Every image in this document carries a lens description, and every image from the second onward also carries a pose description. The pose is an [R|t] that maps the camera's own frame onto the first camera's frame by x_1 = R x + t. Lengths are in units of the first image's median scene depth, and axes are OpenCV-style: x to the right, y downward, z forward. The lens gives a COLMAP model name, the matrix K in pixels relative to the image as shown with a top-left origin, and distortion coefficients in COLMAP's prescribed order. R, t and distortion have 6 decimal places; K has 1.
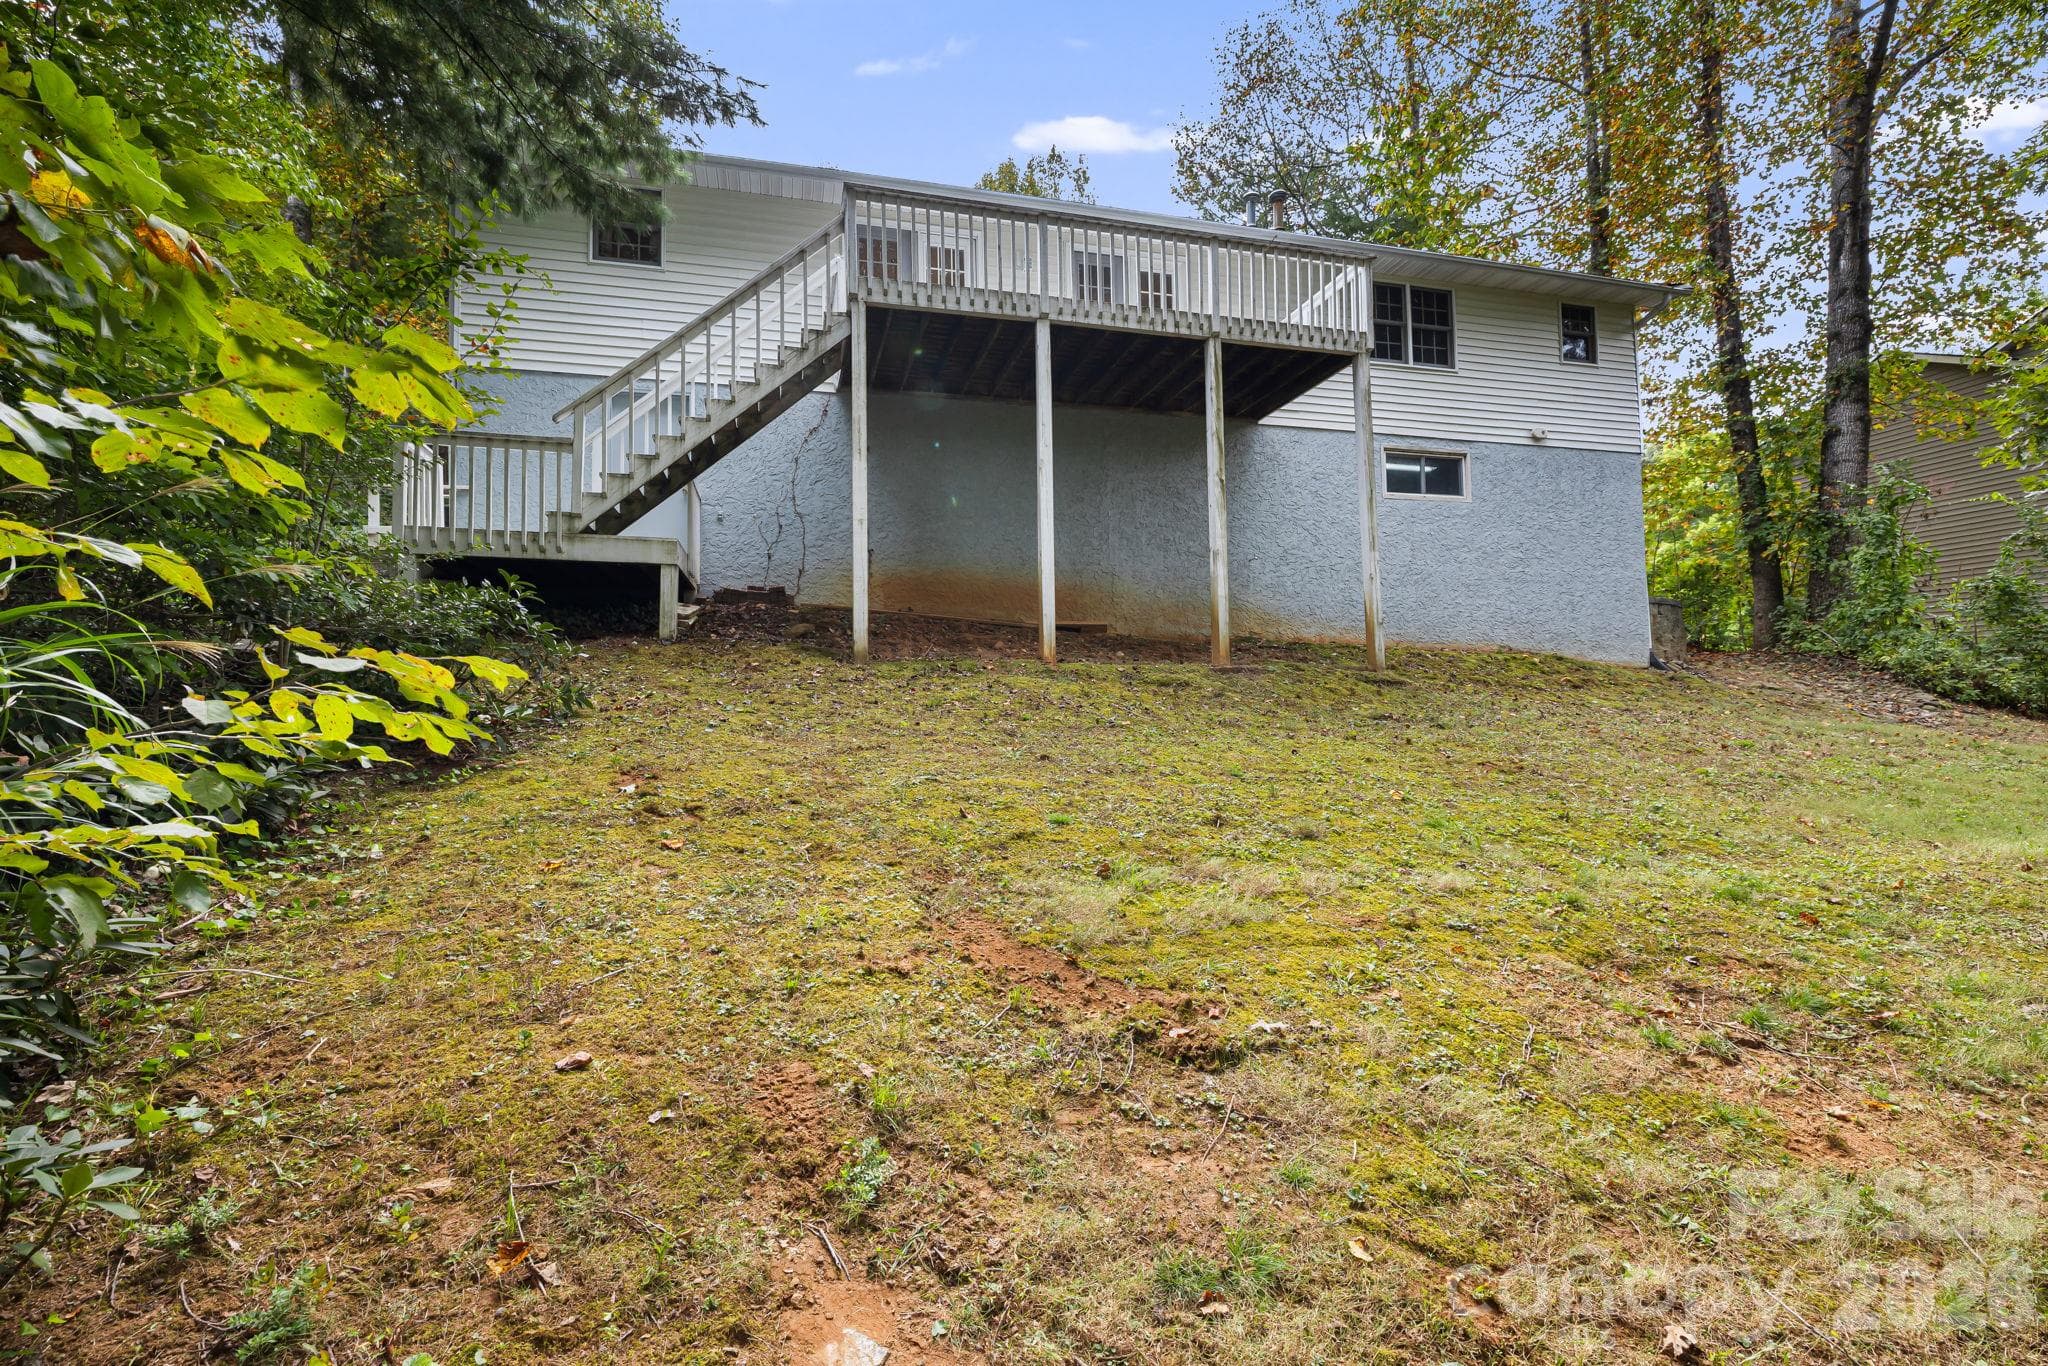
lens RADIAL K [[848.1, 0, 1024.0], [0, 848.1, 683.0], [0, 0, 1]] dist [-0.001008, 0.000031]
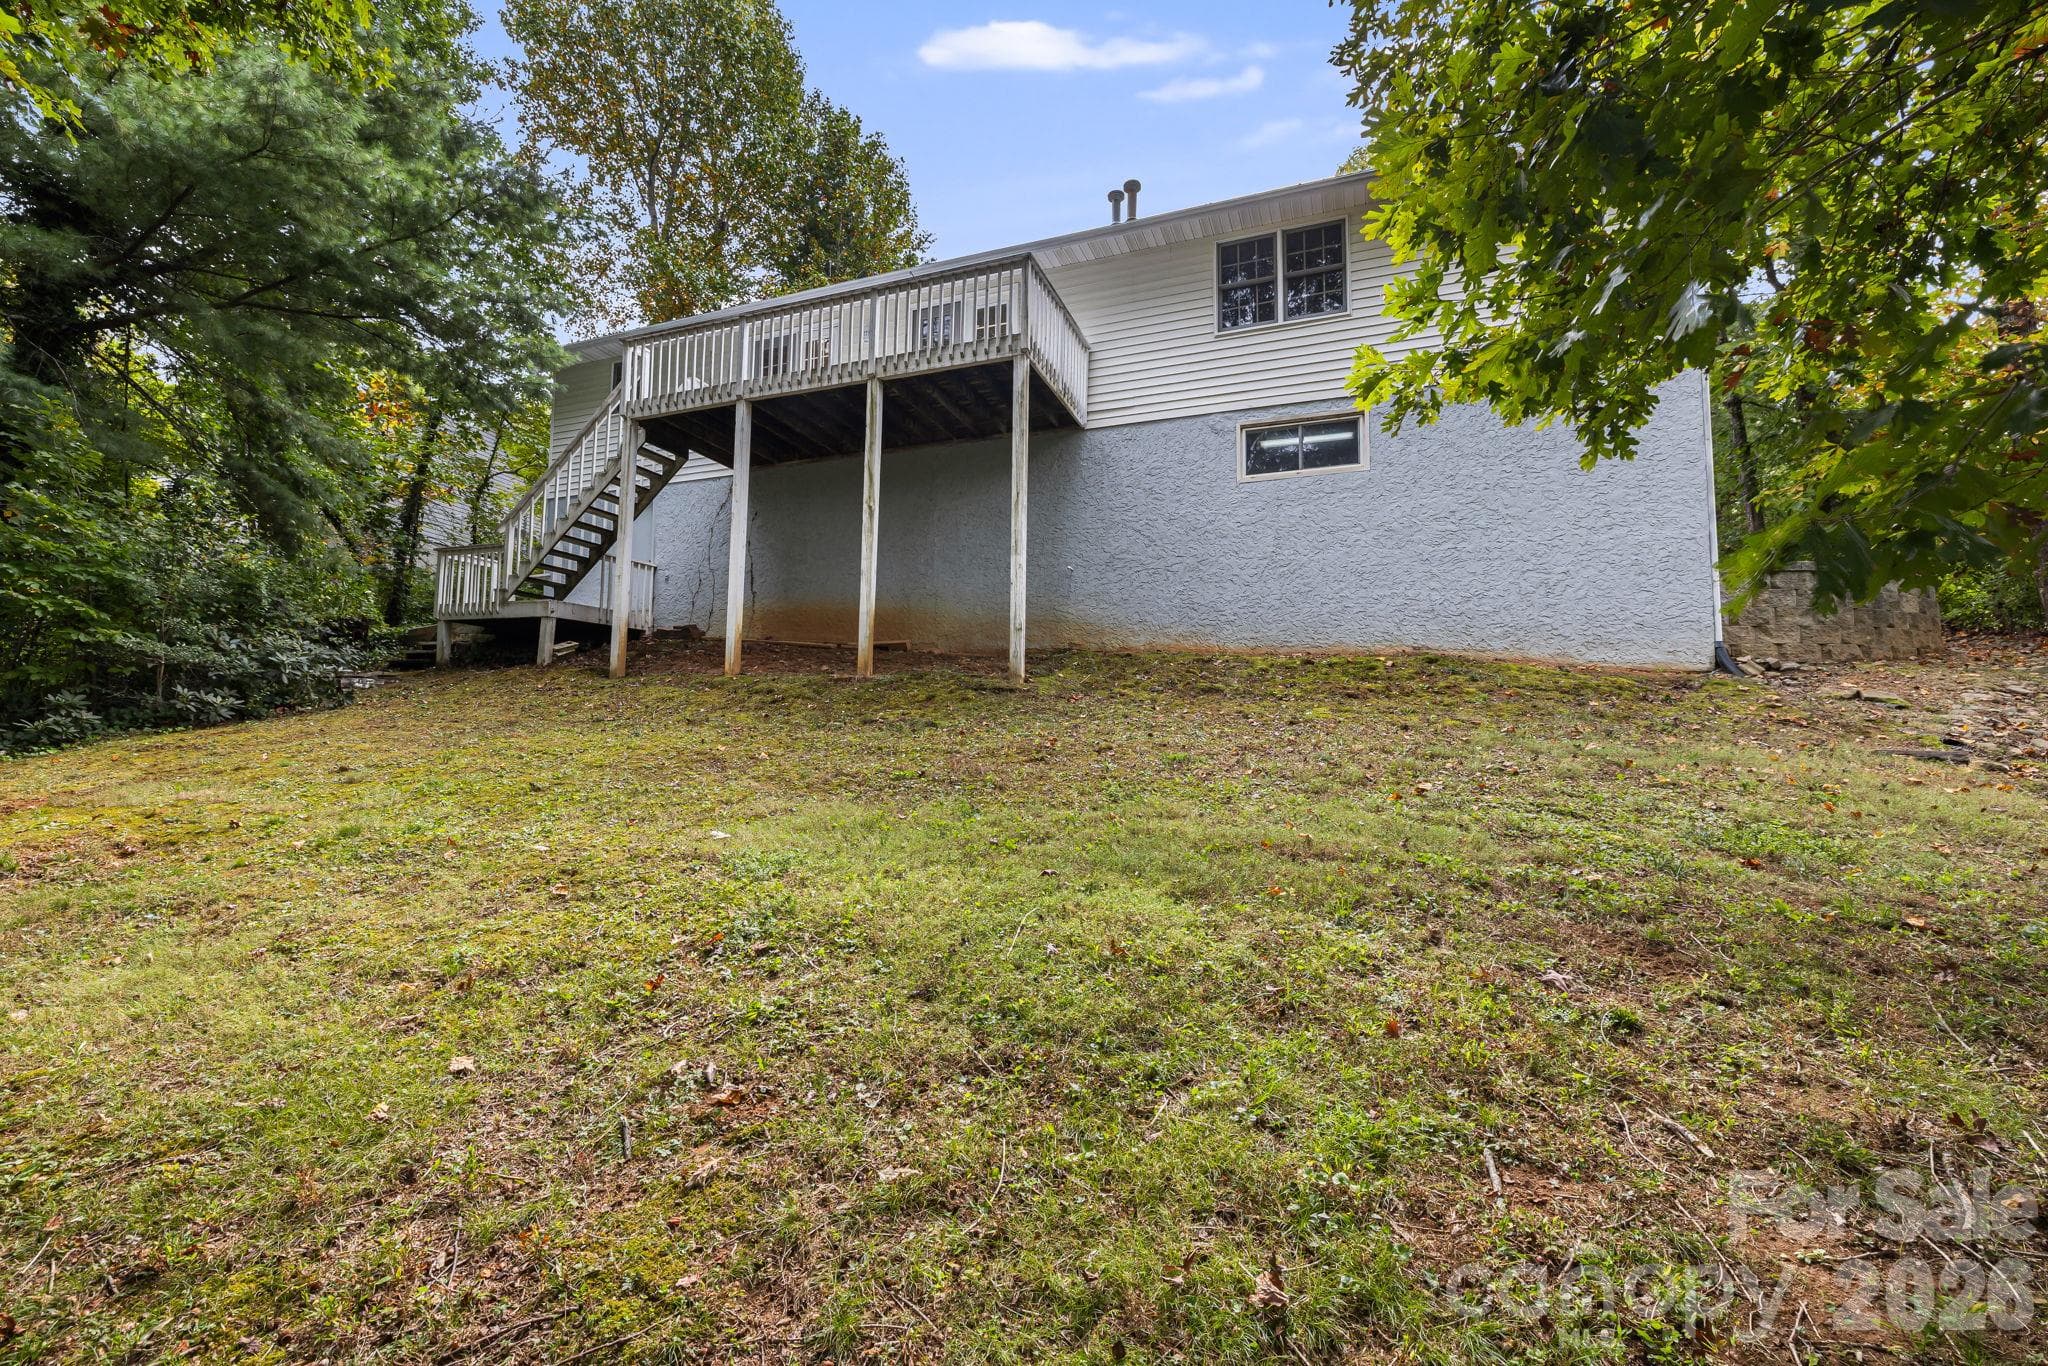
lens RADIAL K [[873.4, 0, 1009.1], [0, 873.4, 686.8], [0, 0, 1]] dist [0.001423, 0.000536]
pose [[0.811372, -0.015383, -0.584328, 0.852206], [-0.005456, 0.999411, -0.033886, 0.025251], [0.584505, 0.030682, 0.810810, 0.160996]]
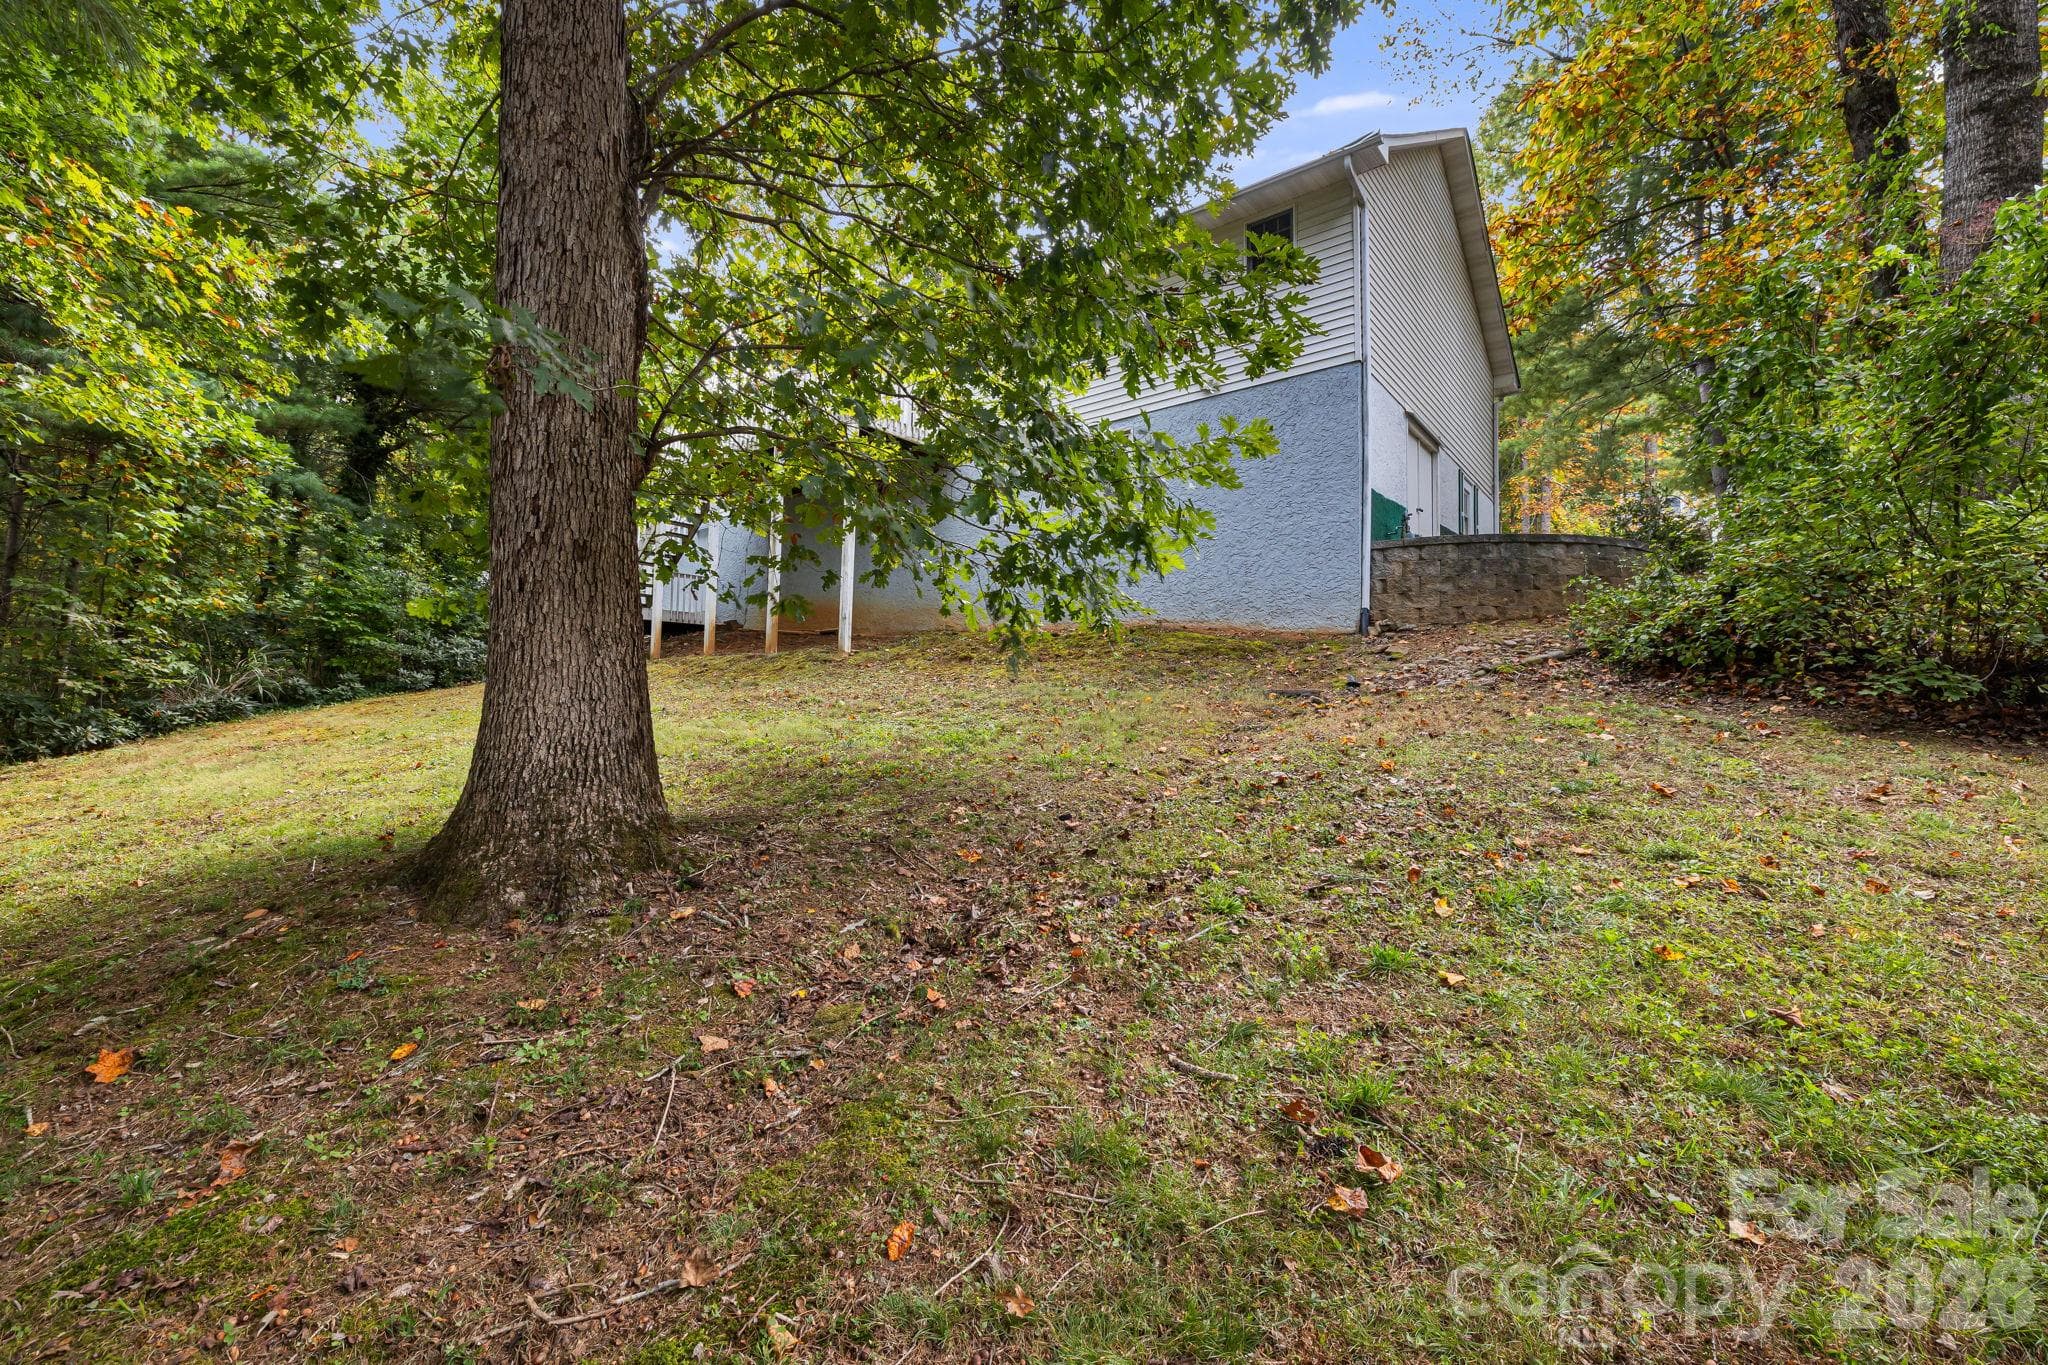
lens RADIAL K [[873.4, 0, 1009.1], [0, 873.4, 686.3], [0, 0, 1]] dist [0.001423, 0.000536]
pose [[0.594750, -0.006476, -0.803885, 1.473832], [0.005145, 0.999978, -0.004249, 0.041213], [0.803894, -0.001609, 0.594770, 0.317440]]
